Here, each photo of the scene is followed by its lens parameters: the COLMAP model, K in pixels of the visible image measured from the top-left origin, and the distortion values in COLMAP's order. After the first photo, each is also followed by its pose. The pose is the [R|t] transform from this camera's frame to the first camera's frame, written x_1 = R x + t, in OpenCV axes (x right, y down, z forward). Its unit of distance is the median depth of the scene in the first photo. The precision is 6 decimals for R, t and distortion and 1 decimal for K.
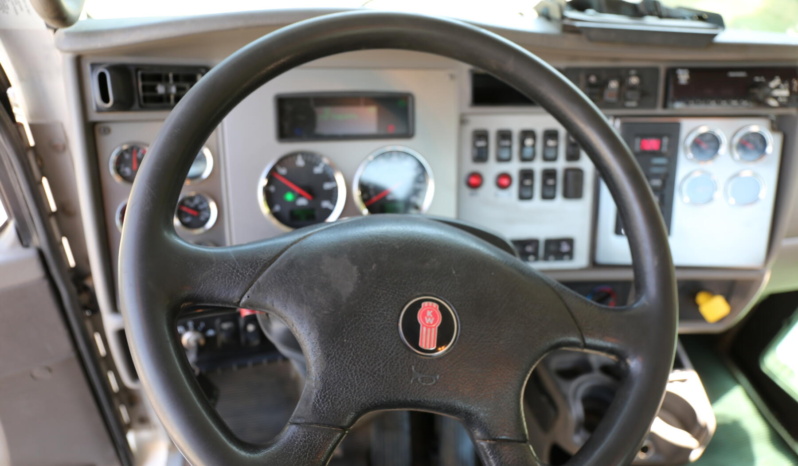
lens RADIAL K [[536.1, 0, 389.0], [0, 536.1, 232.3], [0, 0, 1]] dist [-0.104616, 0.080660]
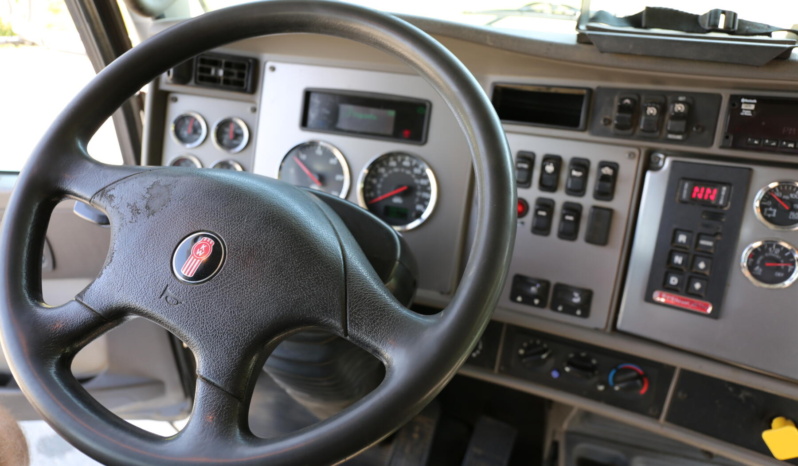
lens RADIAL K [[536.1, 0, 389.0], [0, 536.1, 232.3], [0, 0, 1]] dist [-0.104616, 0.080660]
pose [[0.852978, 0.199285, -0.482405, 0.513209], [-0.249501, 0.967485, -0.041488, 0.040057], [0.458451, 0.155749, 0.874966, 0.122629]]
